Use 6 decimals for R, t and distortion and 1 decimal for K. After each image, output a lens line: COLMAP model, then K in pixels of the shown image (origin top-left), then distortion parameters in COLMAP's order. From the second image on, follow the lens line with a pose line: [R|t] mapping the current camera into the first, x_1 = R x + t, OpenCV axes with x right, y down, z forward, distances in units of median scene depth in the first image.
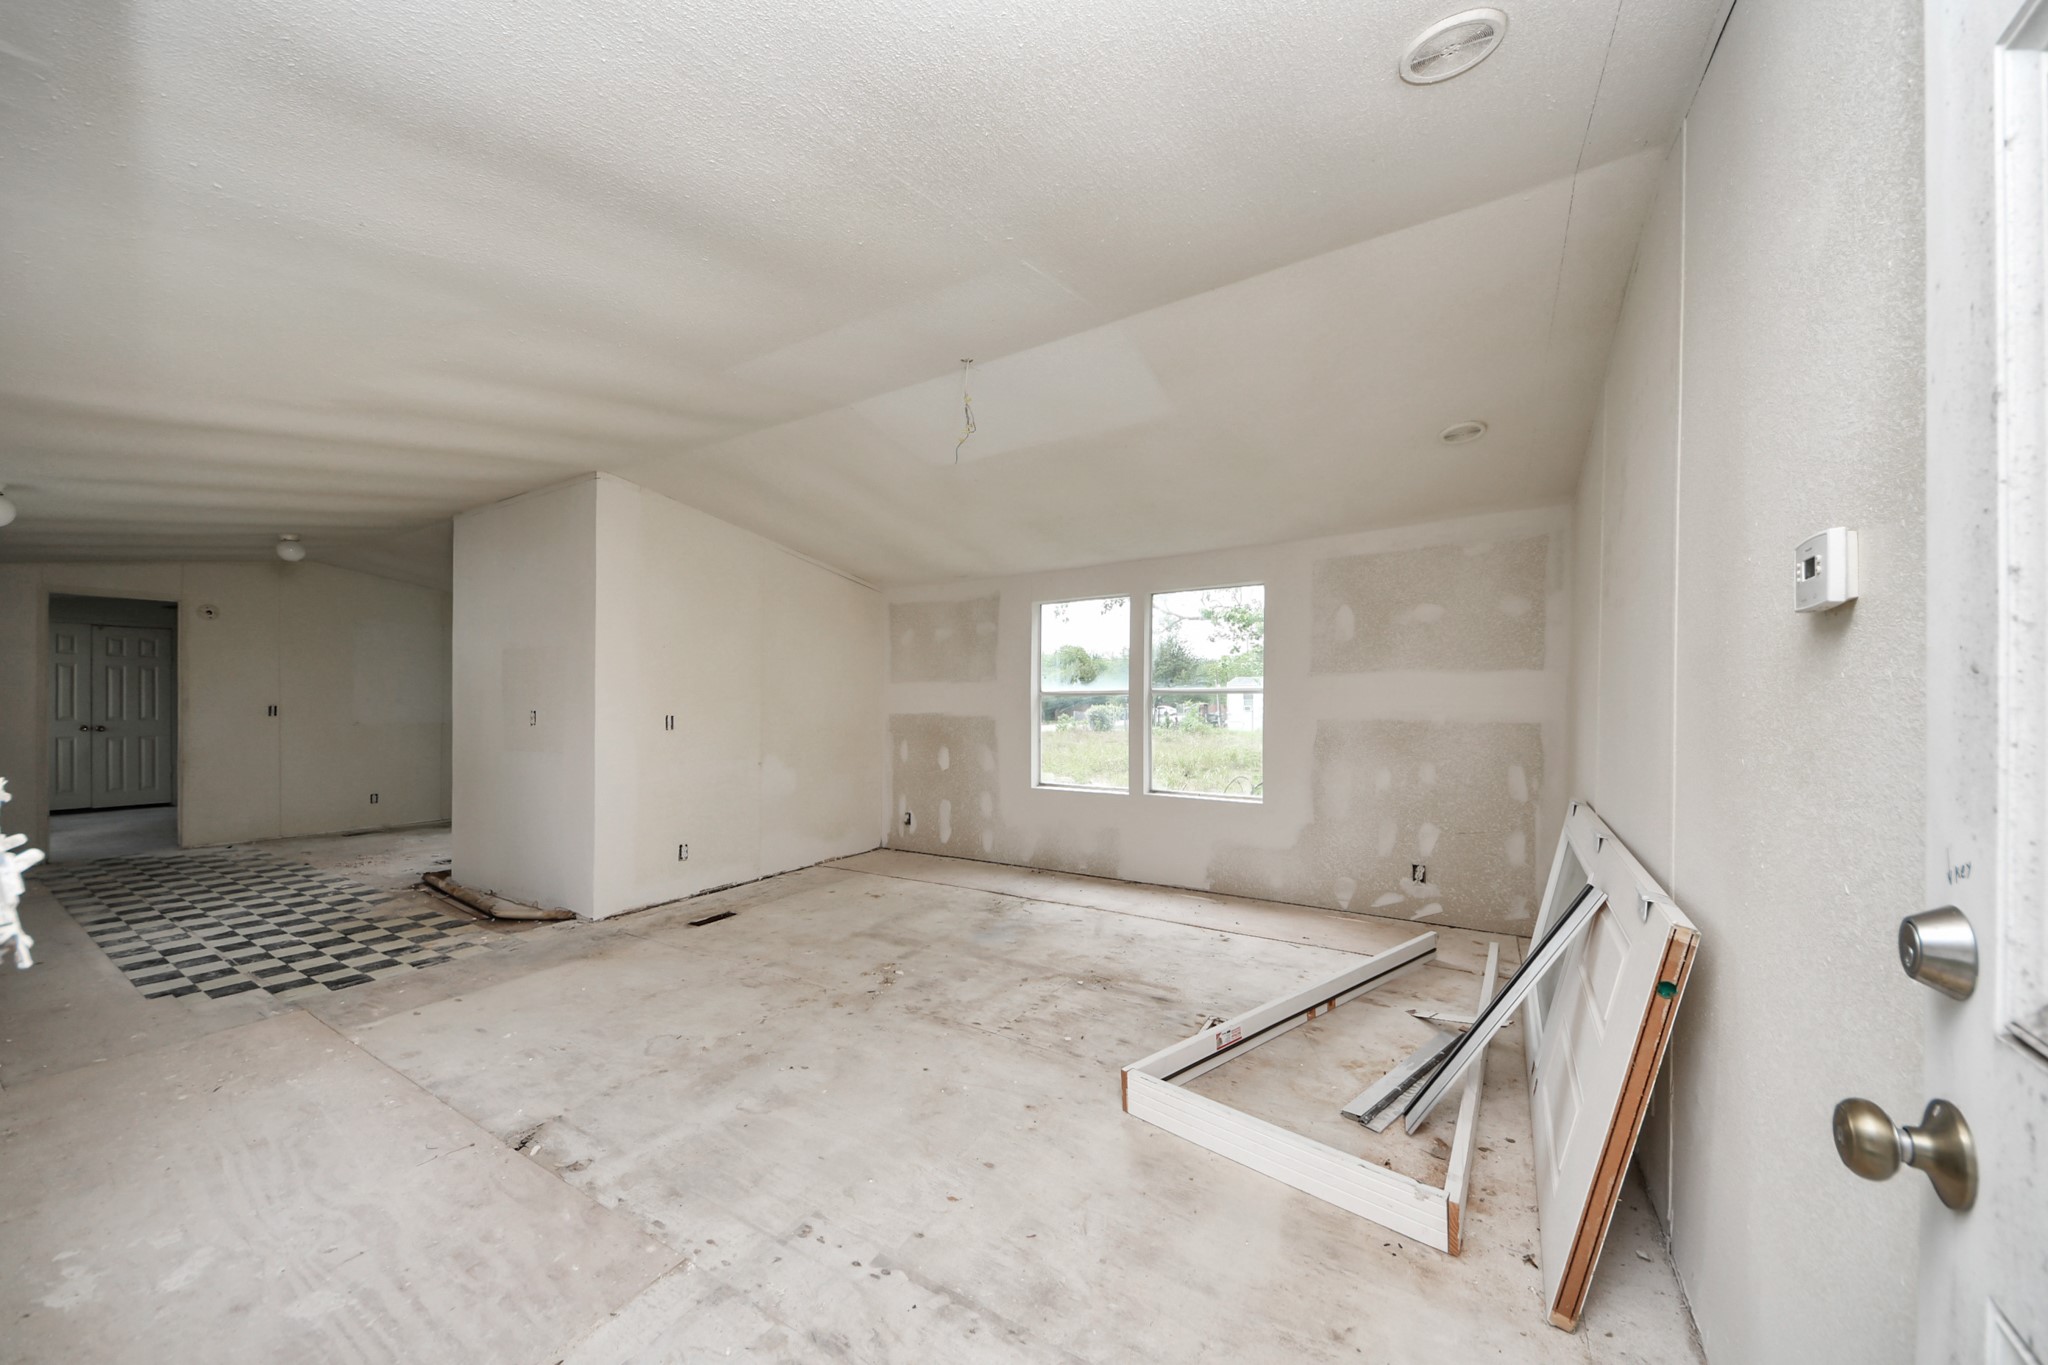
lens RADIAL K [[740.5, 0, 1011.7], [0, 740.5, 695.6], [0, 0, 1]] dist [0.056483, -0.031631]
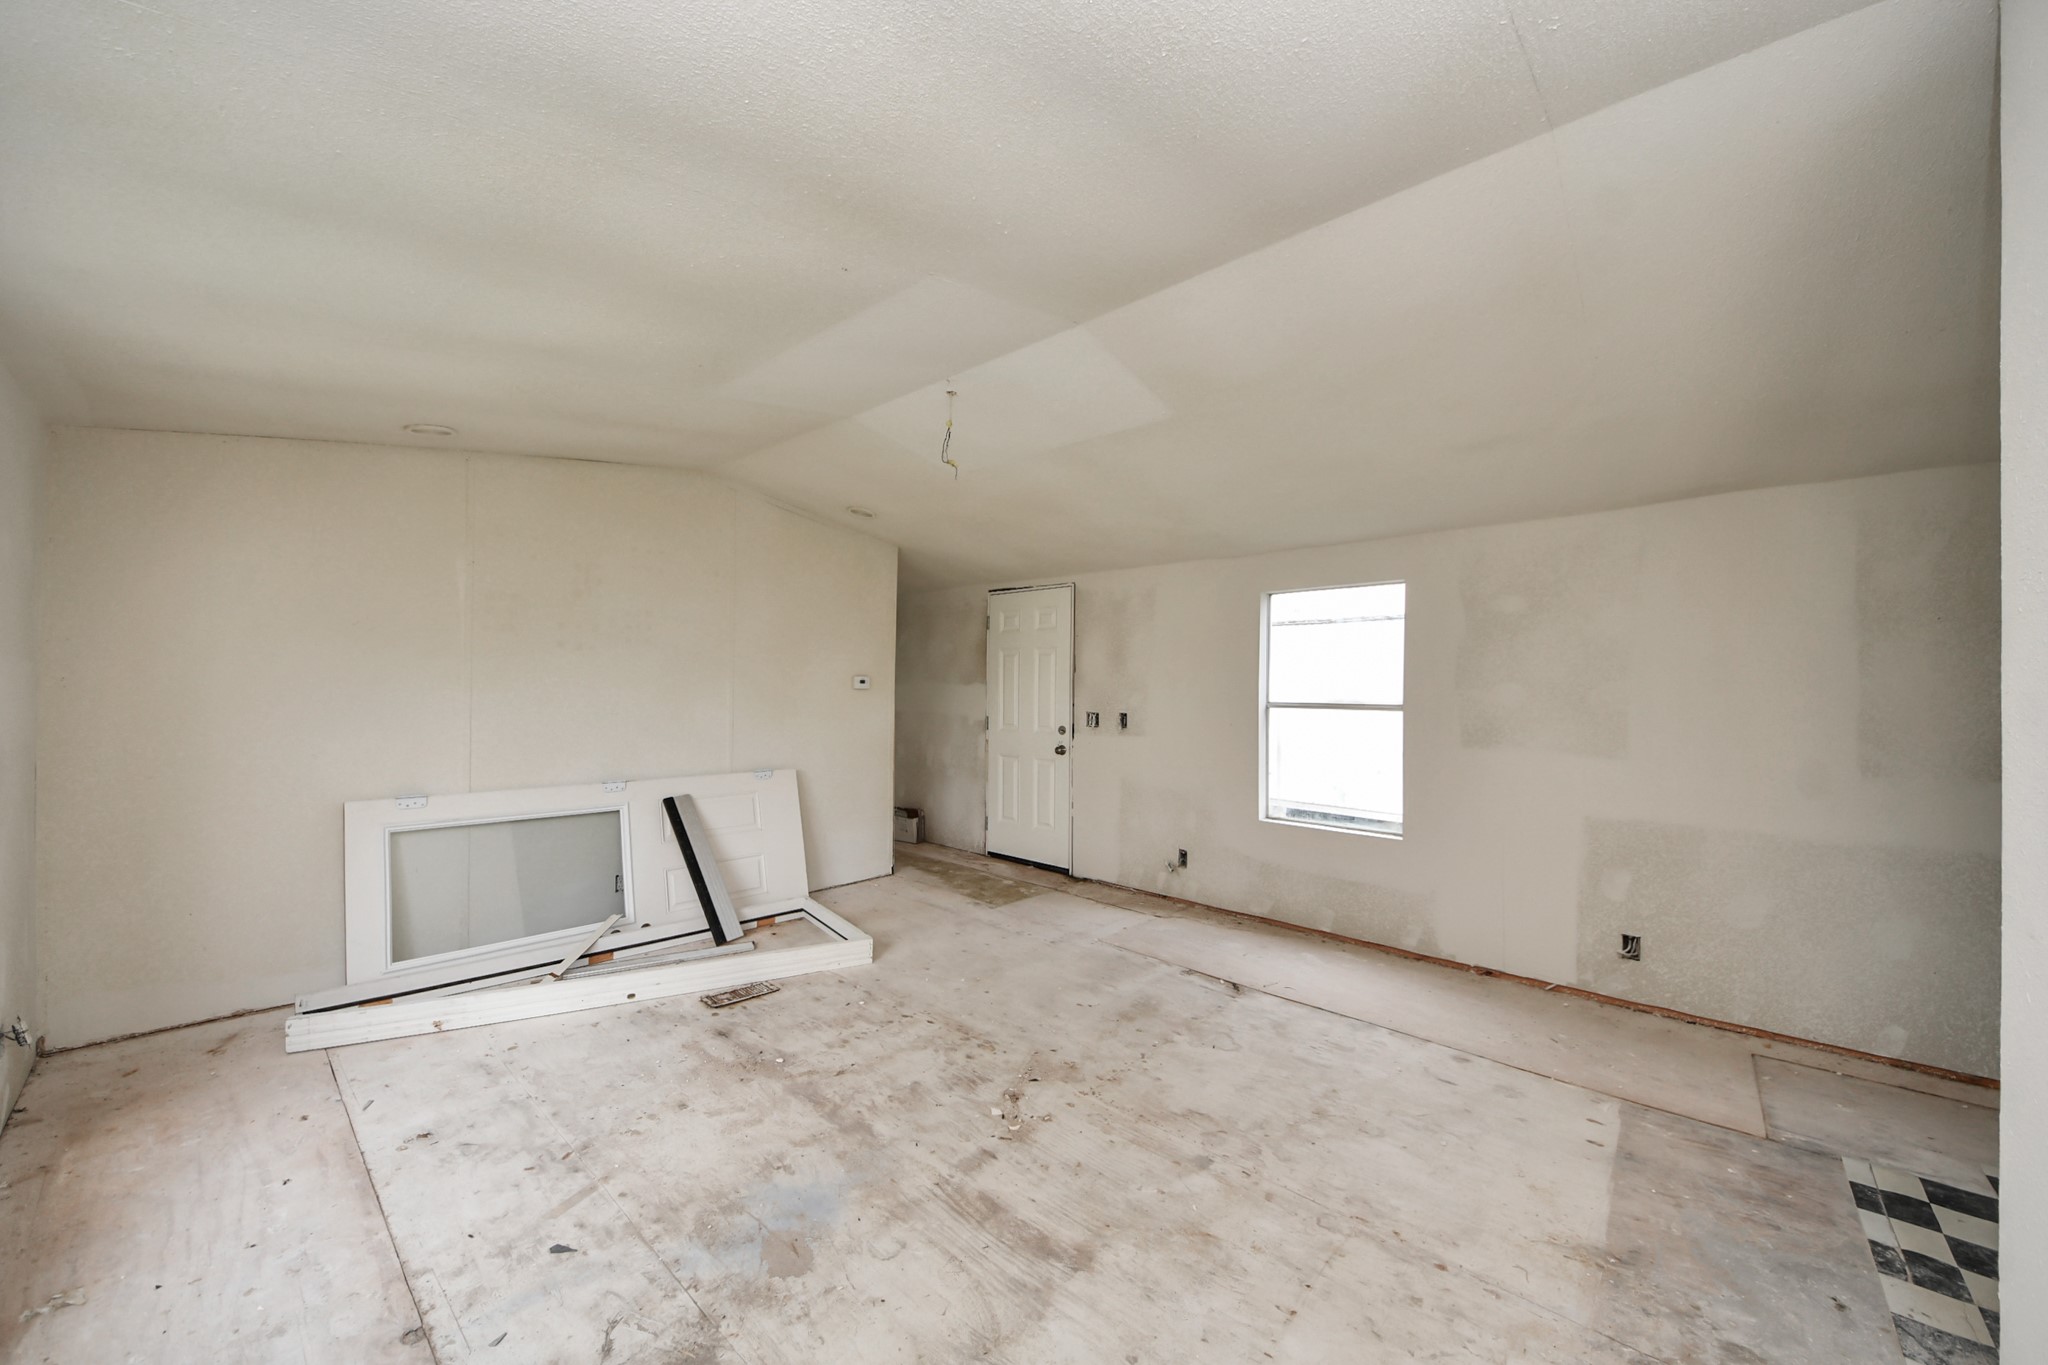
lens RADIAL K [[730.3, 0, 1015.7], [0, 730.3, 679.7], [0, 0, 1]] dist [0.056248, -0.032741]
pose [[-0.985332, -0.010838, 0.170303, -0.255051], [-0.014527, 0.999686, -0.020430, -0.015395], [-0.170028, -0.022605, -0.985180, 1.530538]]
